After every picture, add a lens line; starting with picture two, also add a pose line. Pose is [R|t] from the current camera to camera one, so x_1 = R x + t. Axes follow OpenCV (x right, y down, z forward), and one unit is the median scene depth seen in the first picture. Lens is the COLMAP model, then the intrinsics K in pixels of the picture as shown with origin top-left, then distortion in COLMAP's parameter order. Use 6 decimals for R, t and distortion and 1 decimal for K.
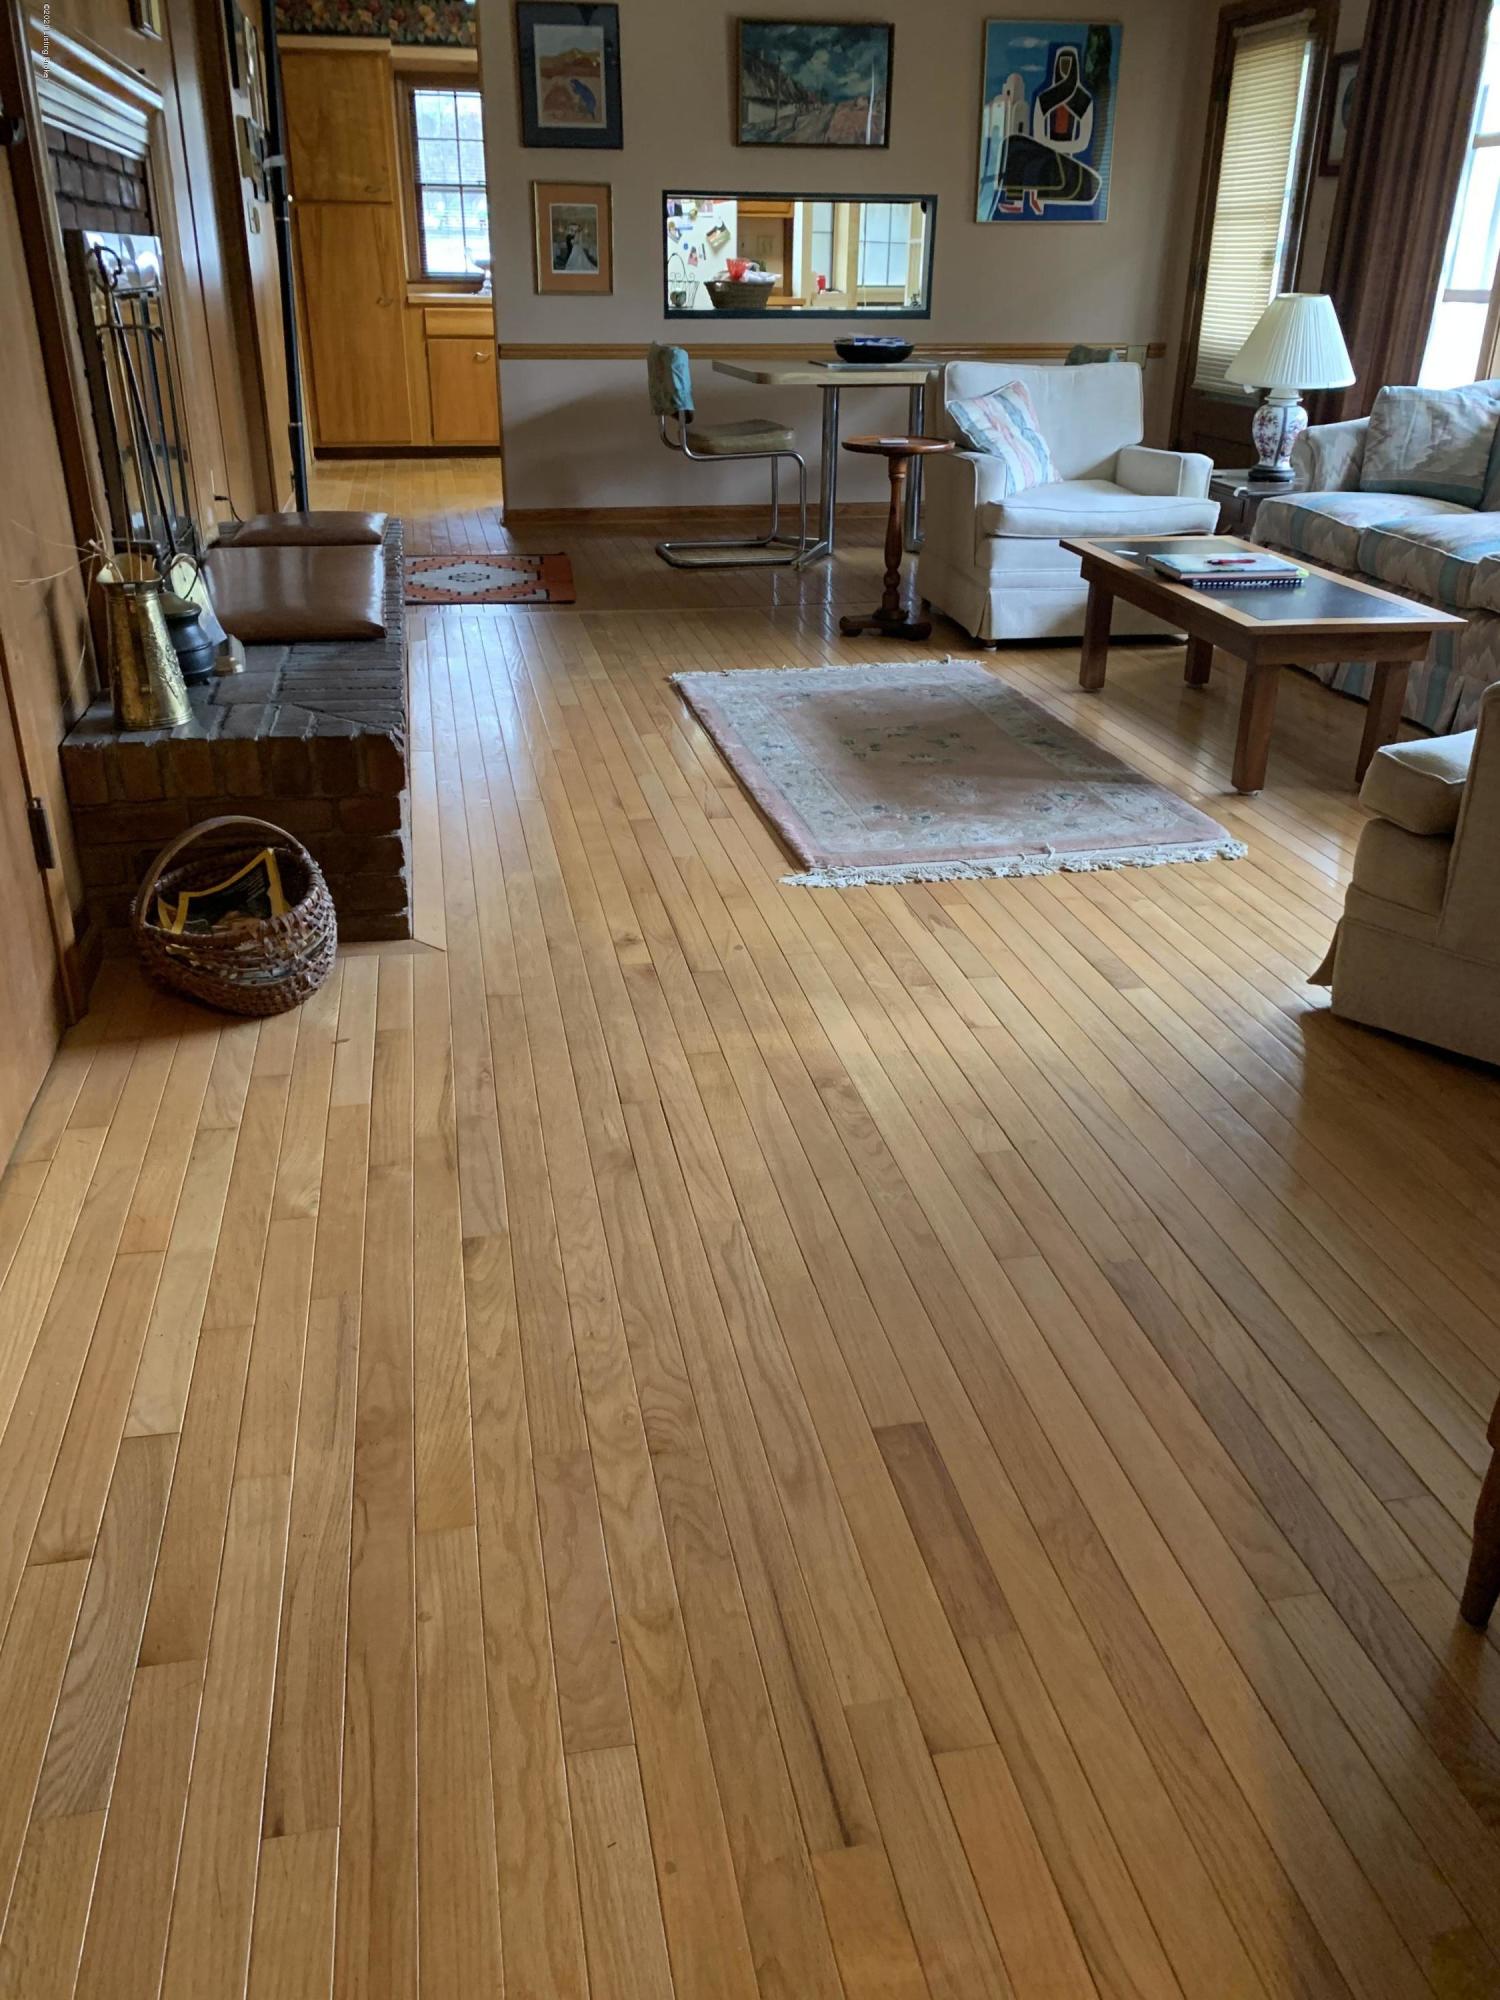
lens RADIAL K [[1560.1, 0, 744.9], [0, 1560.1, 1006.6], [0, 0, 1]] dist [0.009681, -0.016094]
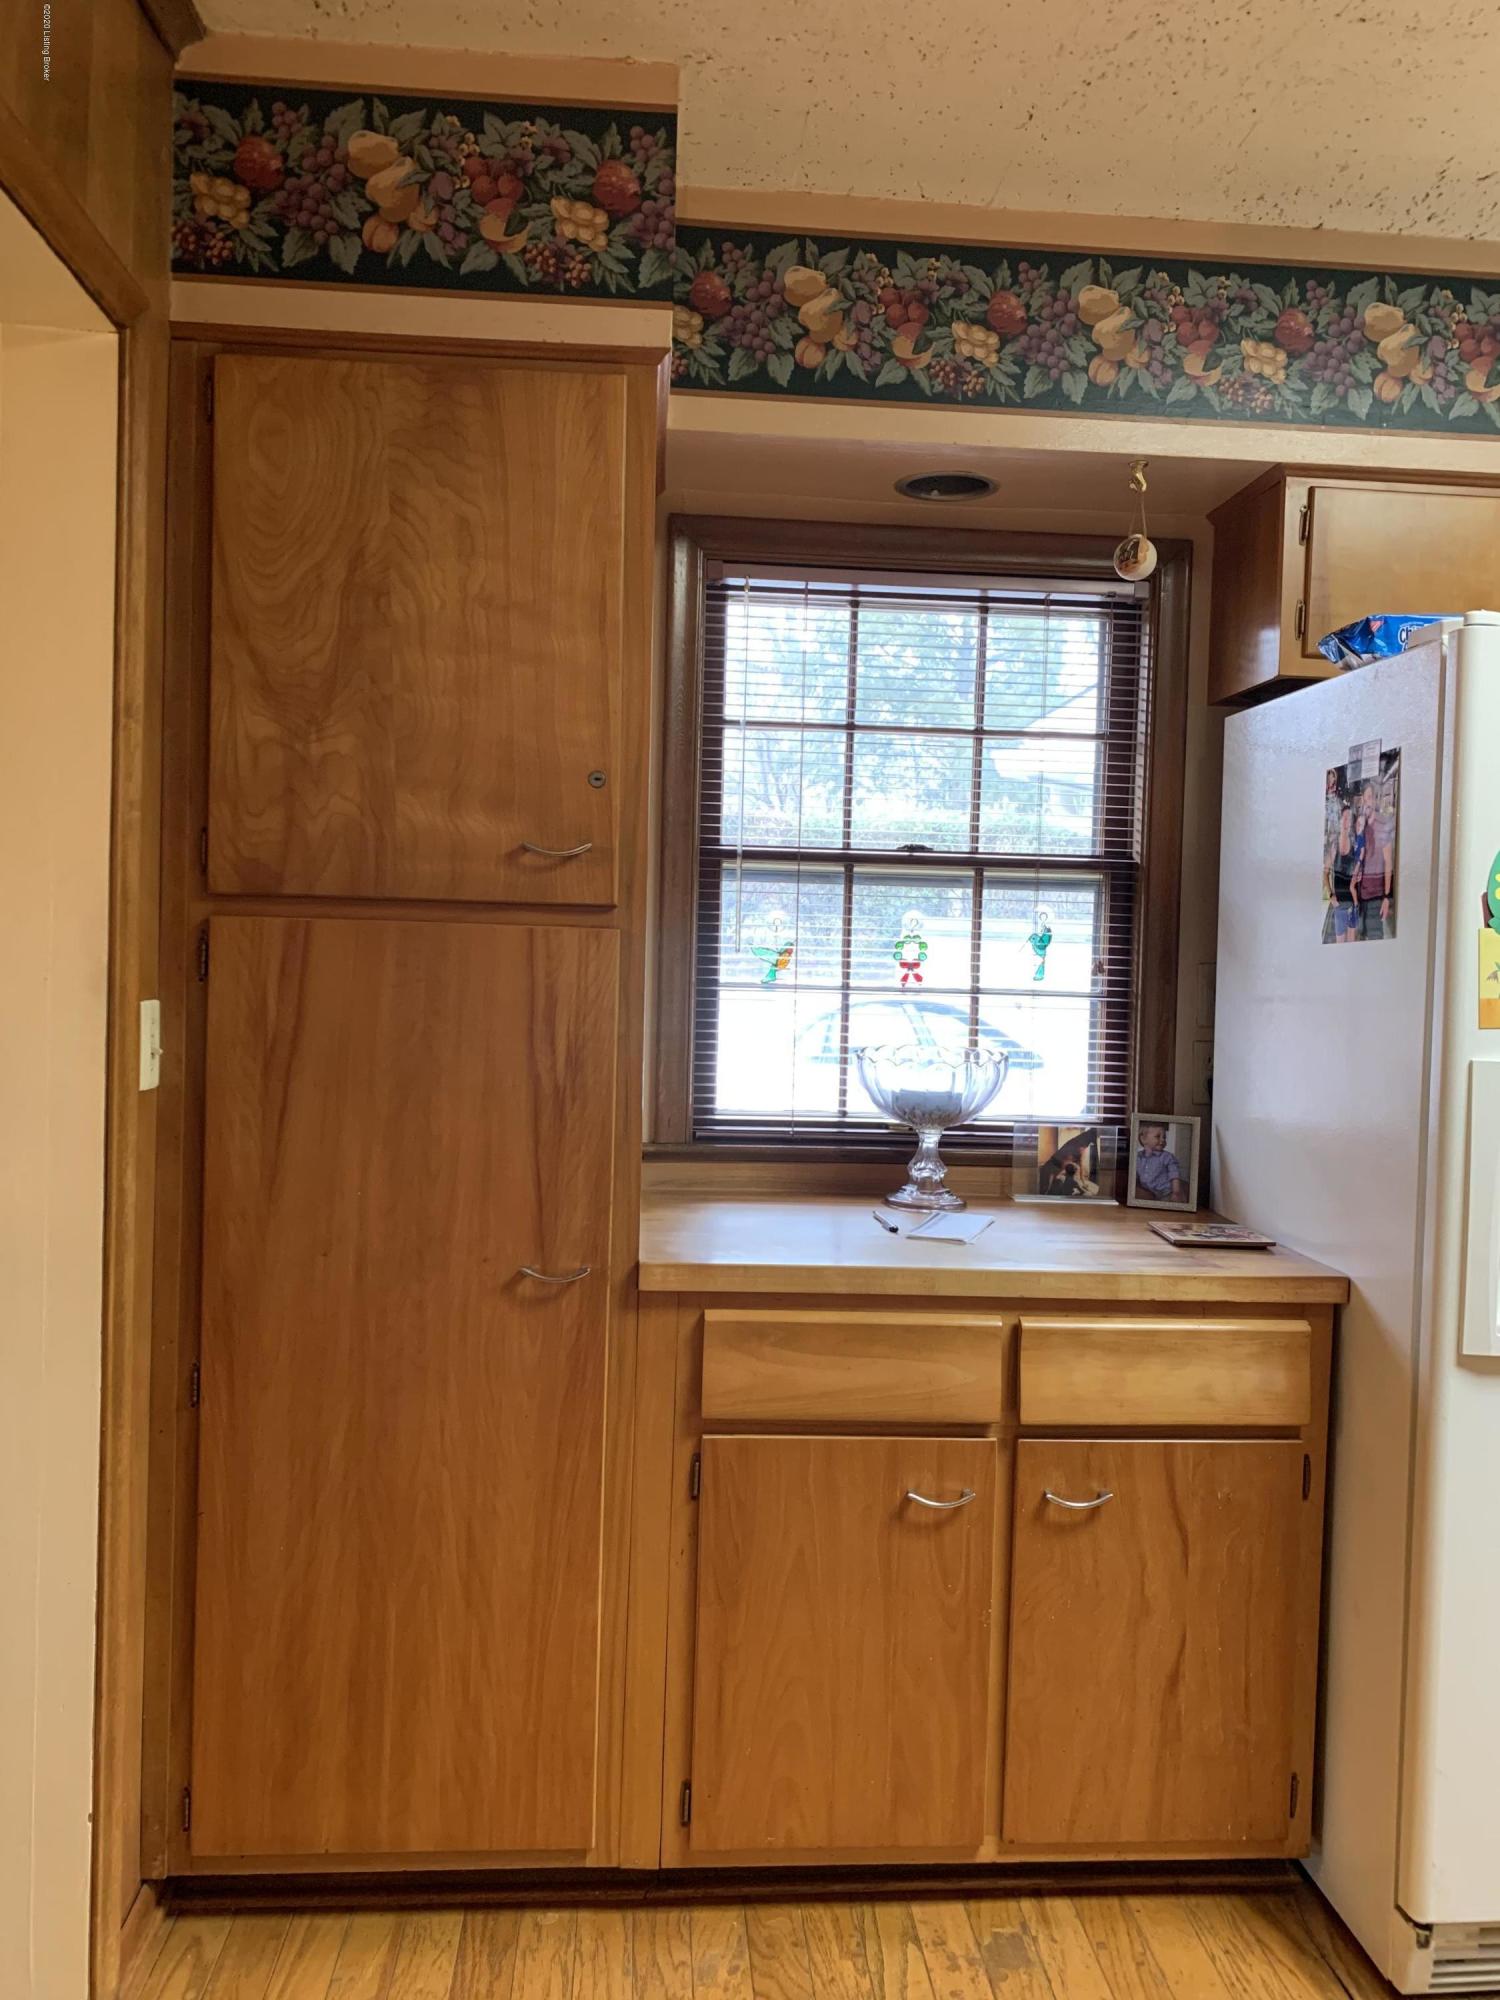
lens RADIAL K [[1560.1, 0, 750.0], [0, 1560.1, 998.8], [0, 0, 1]] dist [0.009681, -0.016094]
pose [[0.992397, 0.021877, -0.121120, -0.173596], [-0.069577, 0.911464, -0.405454, -0.401979], [0.101526, 0.410799, 0.906056, 0.782005]]
